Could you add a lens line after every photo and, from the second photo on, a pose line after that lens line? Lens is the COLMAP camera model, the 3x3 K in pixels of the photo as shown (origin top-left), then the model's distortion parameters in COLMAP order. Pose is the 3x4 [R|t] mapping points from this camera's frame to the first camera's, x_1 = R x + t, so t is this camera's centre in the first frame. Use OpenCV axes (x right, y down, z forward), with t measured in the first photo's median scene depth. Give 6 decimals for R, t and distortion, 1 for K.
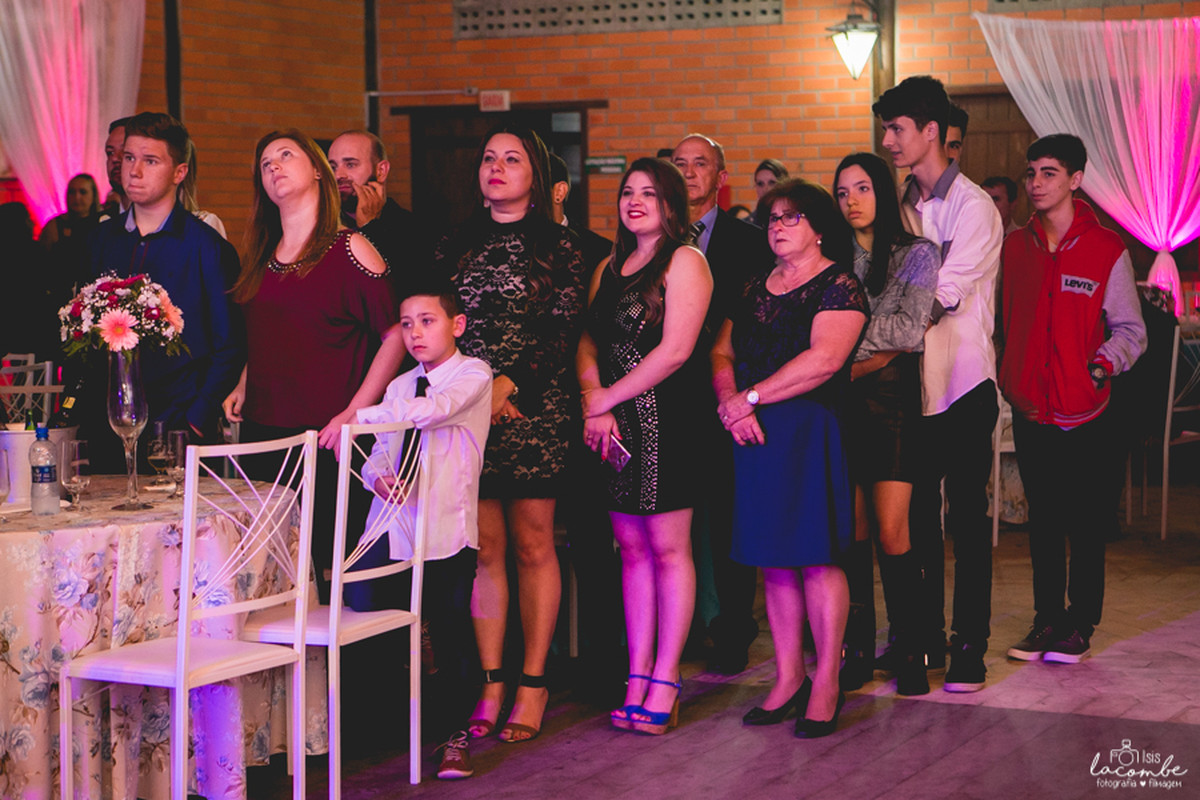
lens RADIAL K [[2444.2, 0, 600.0], [0, 2444.2, 400.0], [0, 0, 1]] dist [0.186593, -0.019538]
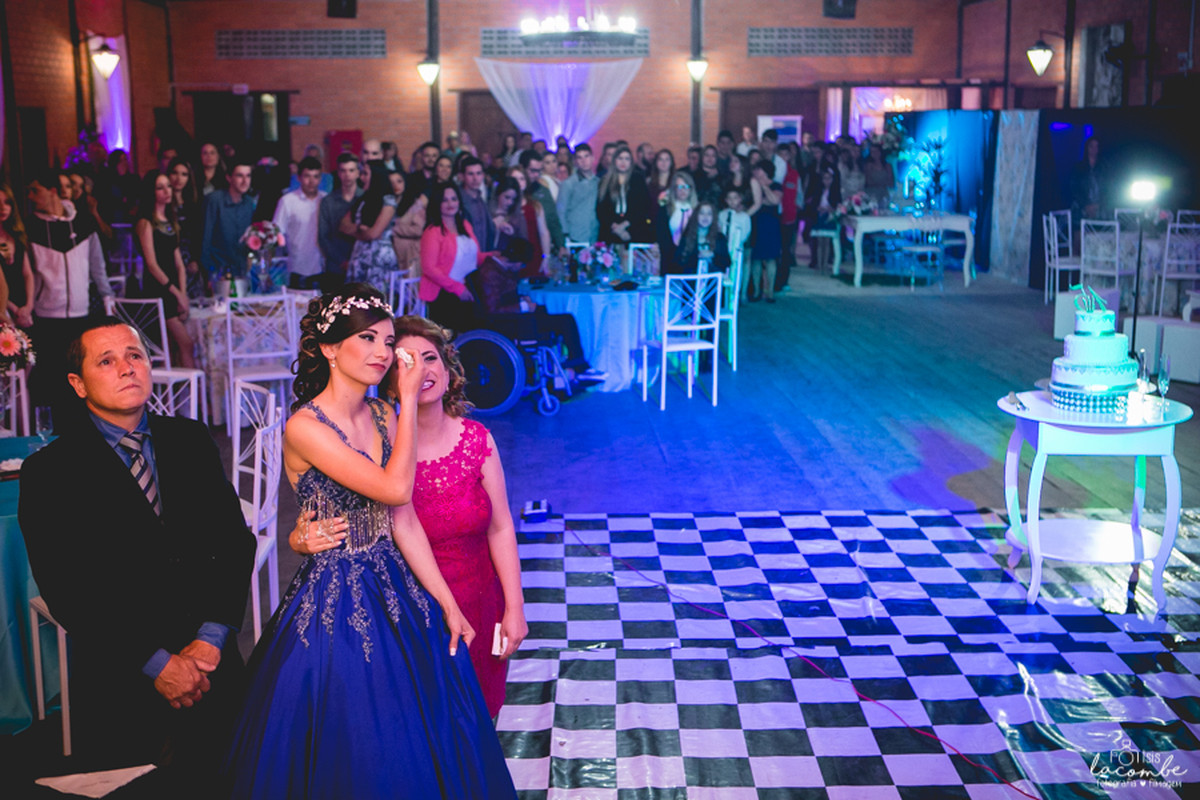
lens RADIAL K [[1498.1, 0, 600.0], [0, 1498.1, 400.0], [0, 0, 1]] dist [0.003361, 0.002137]
pose [[0.875111, -0.090347, 0.475413, -1.476240], [0.035797, 0.991812, 0.122589, -0.010191], [-0.482596, -0.090261, 0.871180, -1.101465]]
